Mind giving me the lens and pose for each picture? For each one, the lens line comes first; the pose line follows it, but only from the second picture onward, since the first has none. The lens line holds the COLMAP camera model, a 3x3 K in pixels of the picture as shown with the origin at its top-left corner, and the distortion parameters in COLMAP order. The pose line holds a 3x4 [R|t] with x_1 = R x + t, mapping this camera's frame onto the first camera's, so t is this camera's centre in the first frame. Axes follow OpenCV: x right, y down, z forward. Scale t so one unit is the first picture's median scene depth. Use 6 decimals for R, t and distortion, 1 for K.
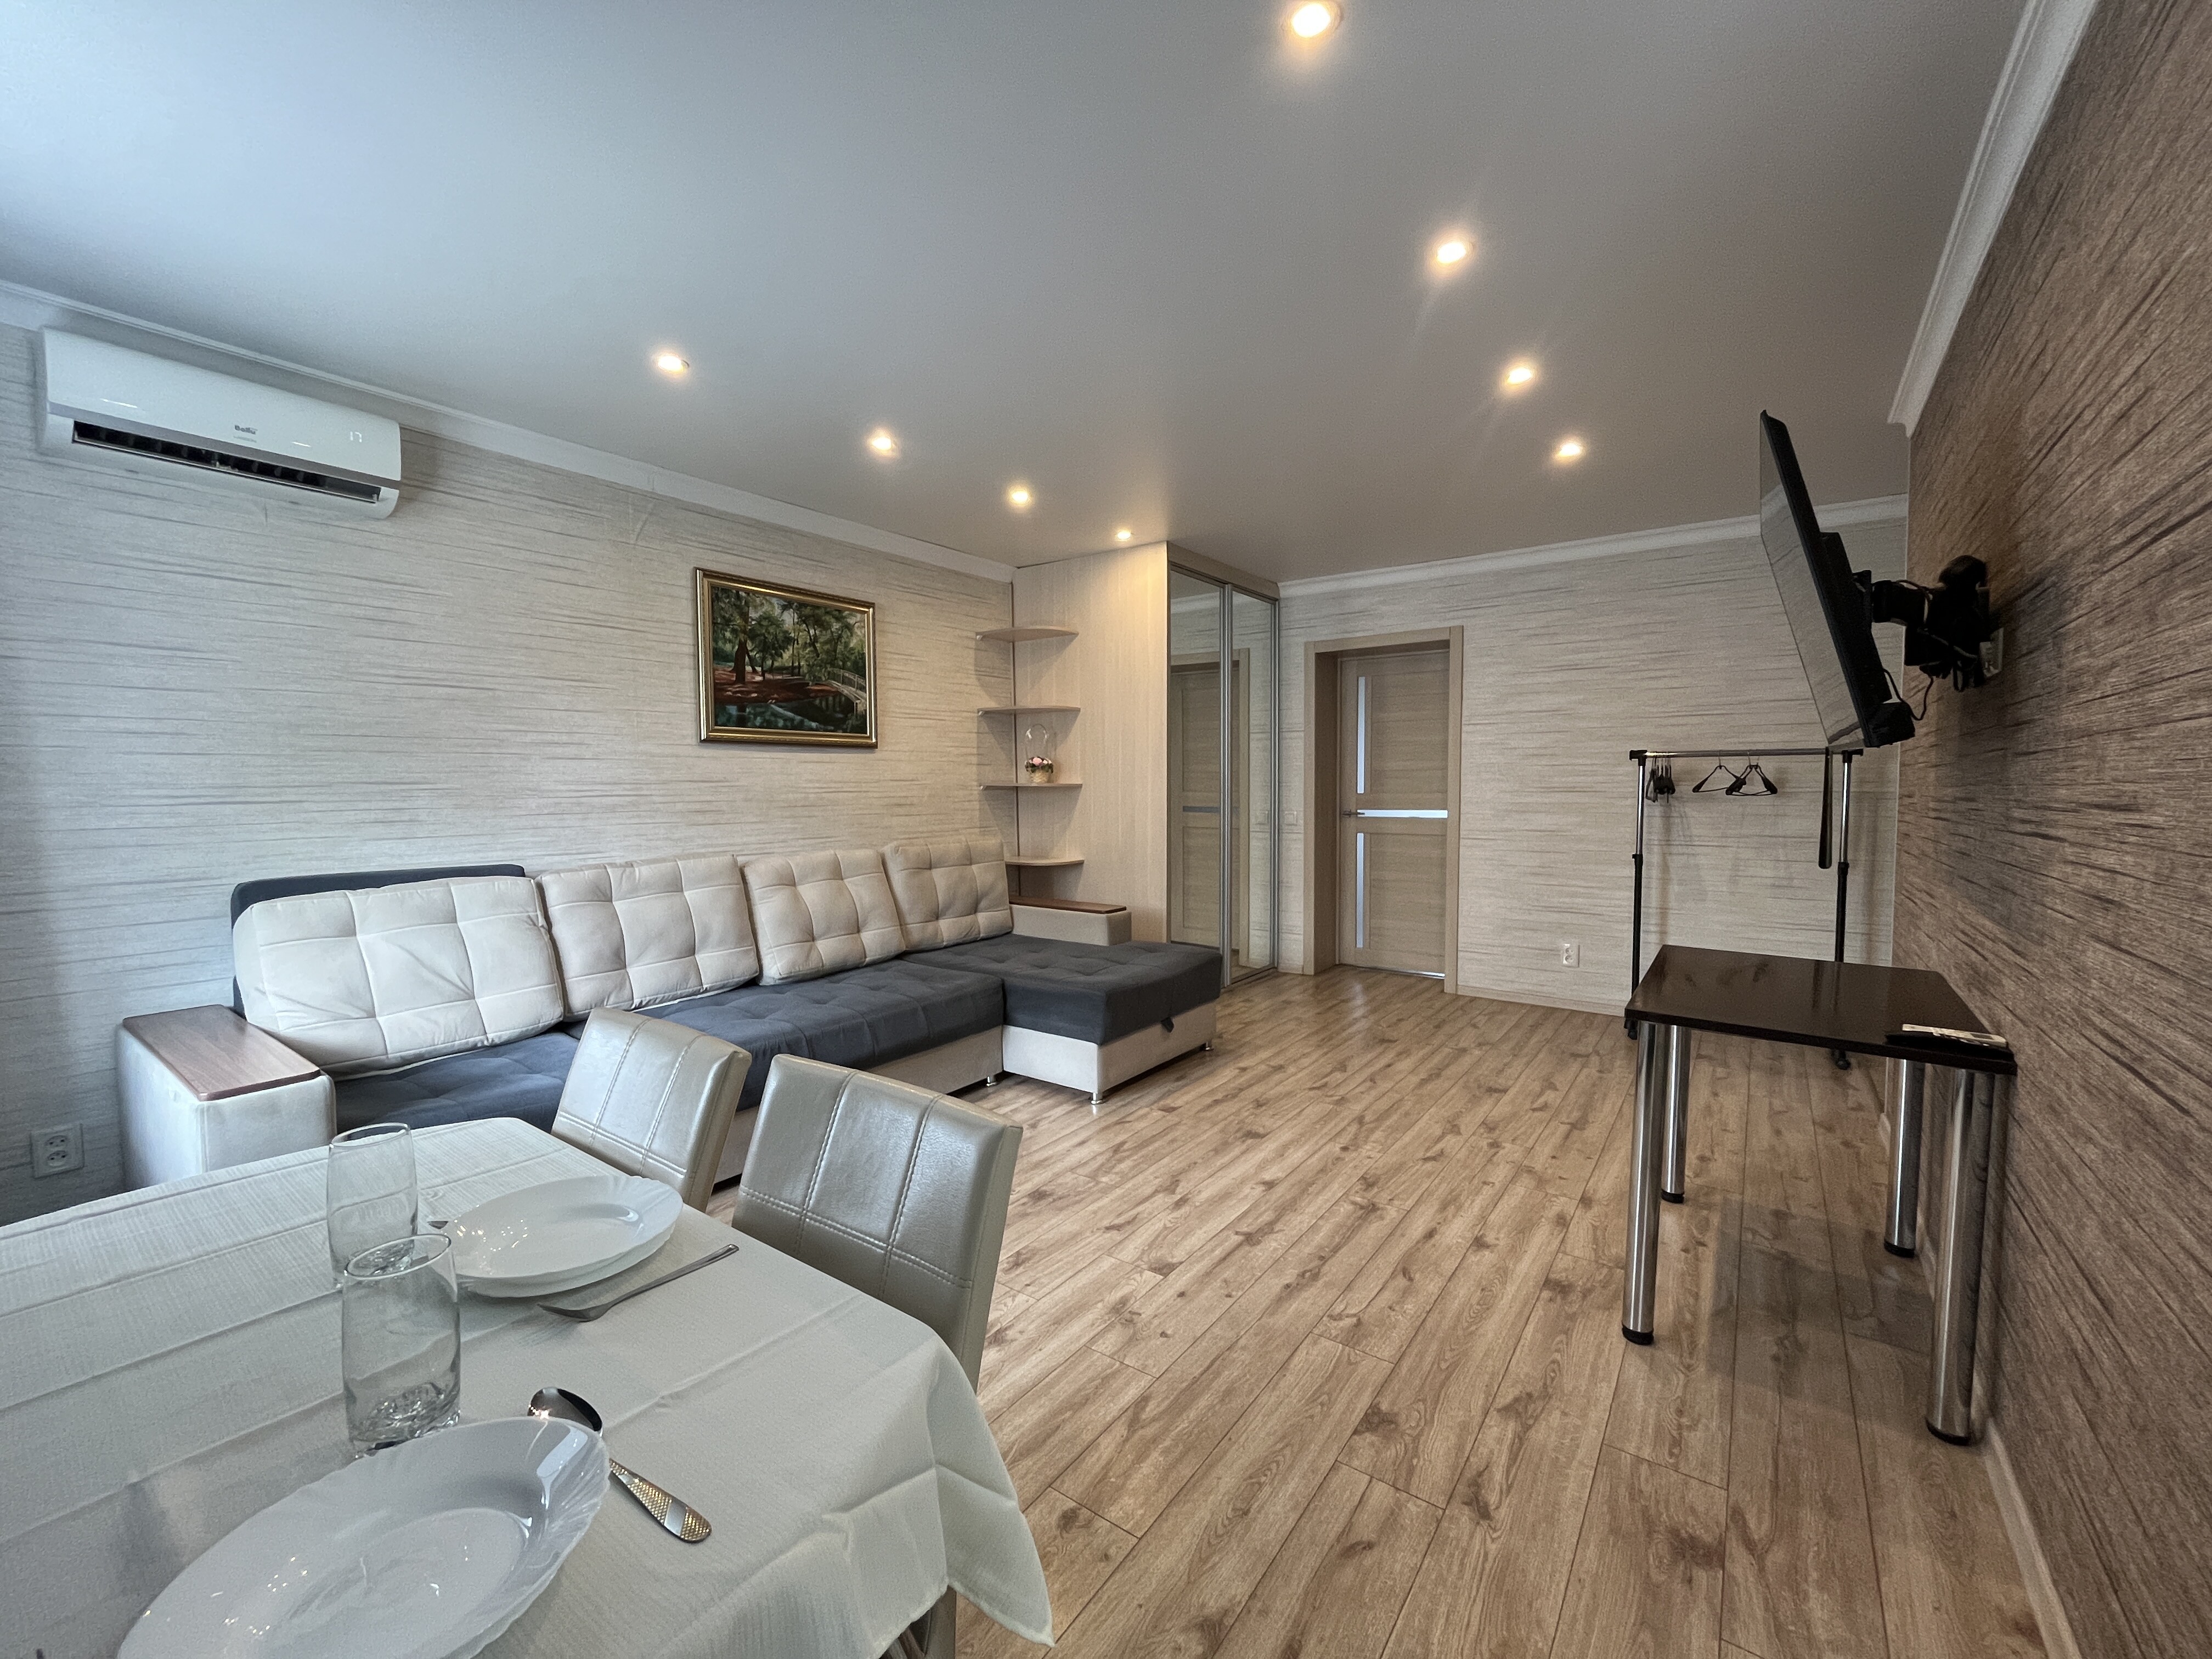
lens RADIAL K [[905.1, 0, 1108.7], [0, 905.1, 835.4], [0, 0, 1]] dist [0.001492, -0.000468]
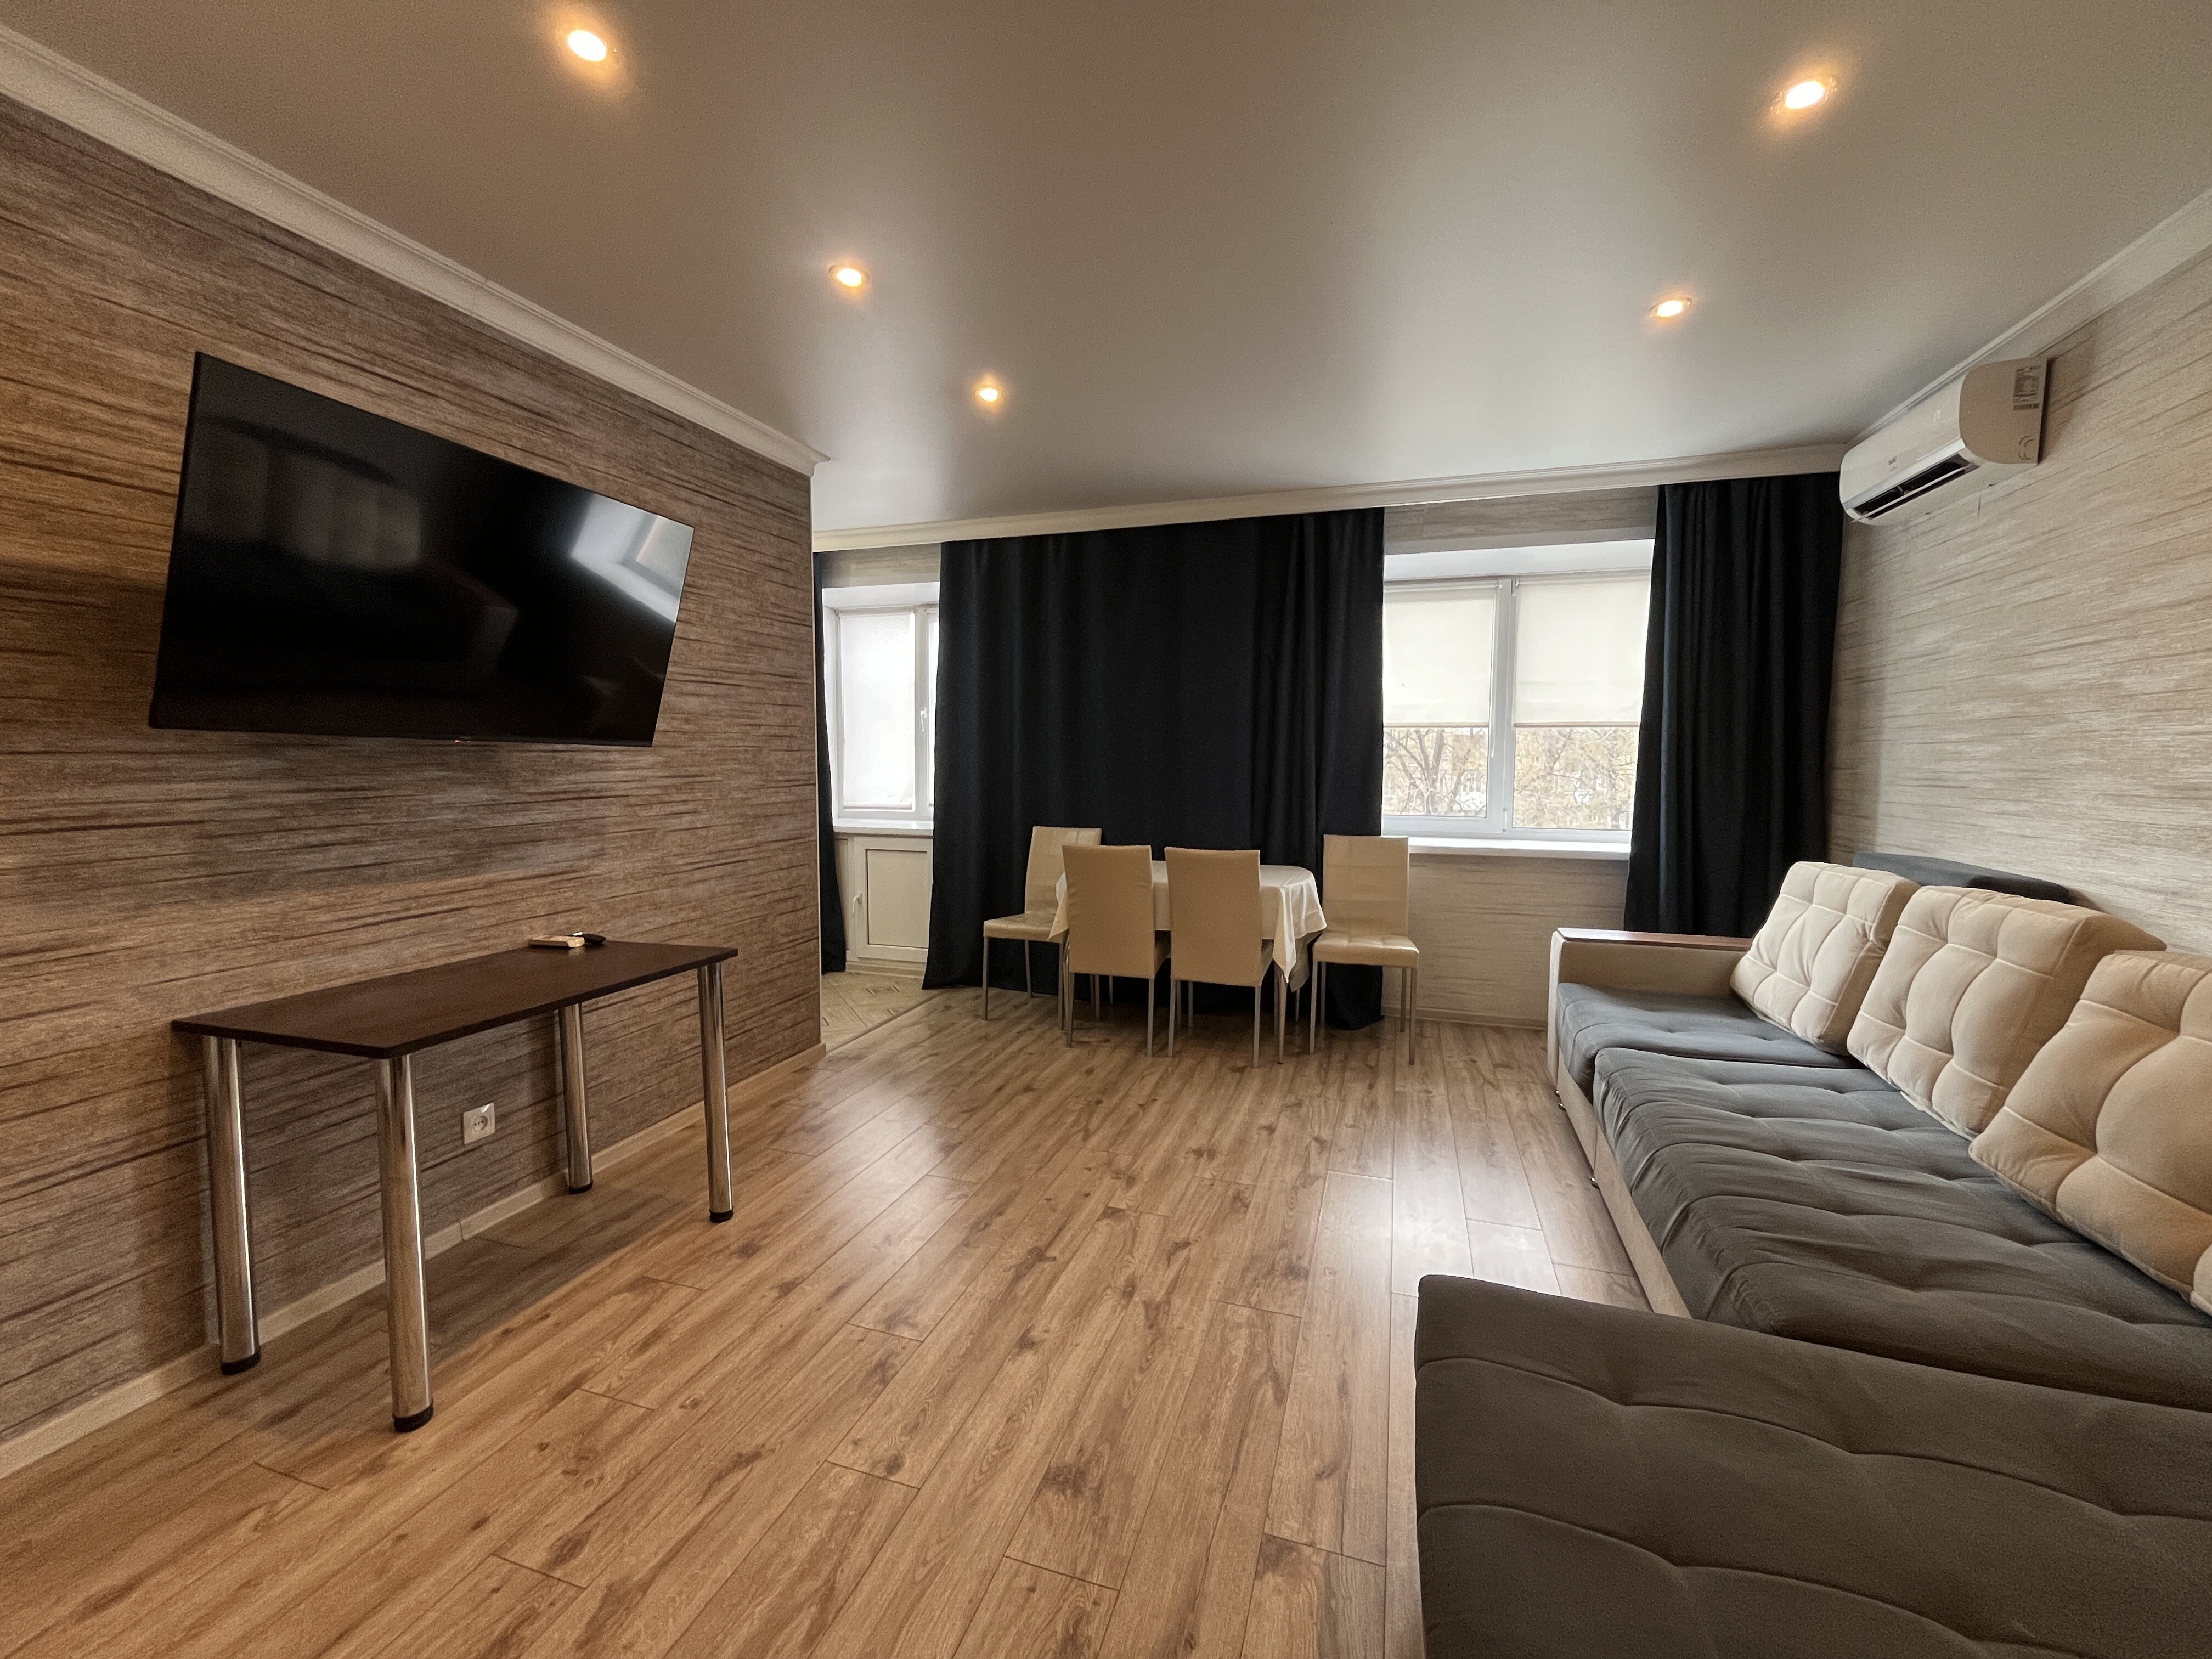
lens RADIAL K [[905.1, 0, 1109.5], [0, 905.1, 818.2], [0, 0, 1]] dist [0.001492, -0.000468]
pose [[-0.951221, 0.020522, -0.307826, 0.322294], [-0.019529, 0.991779, 0.126467, -0.112507], [0.307890, 0.126310, -0.943000, 1.625540]]
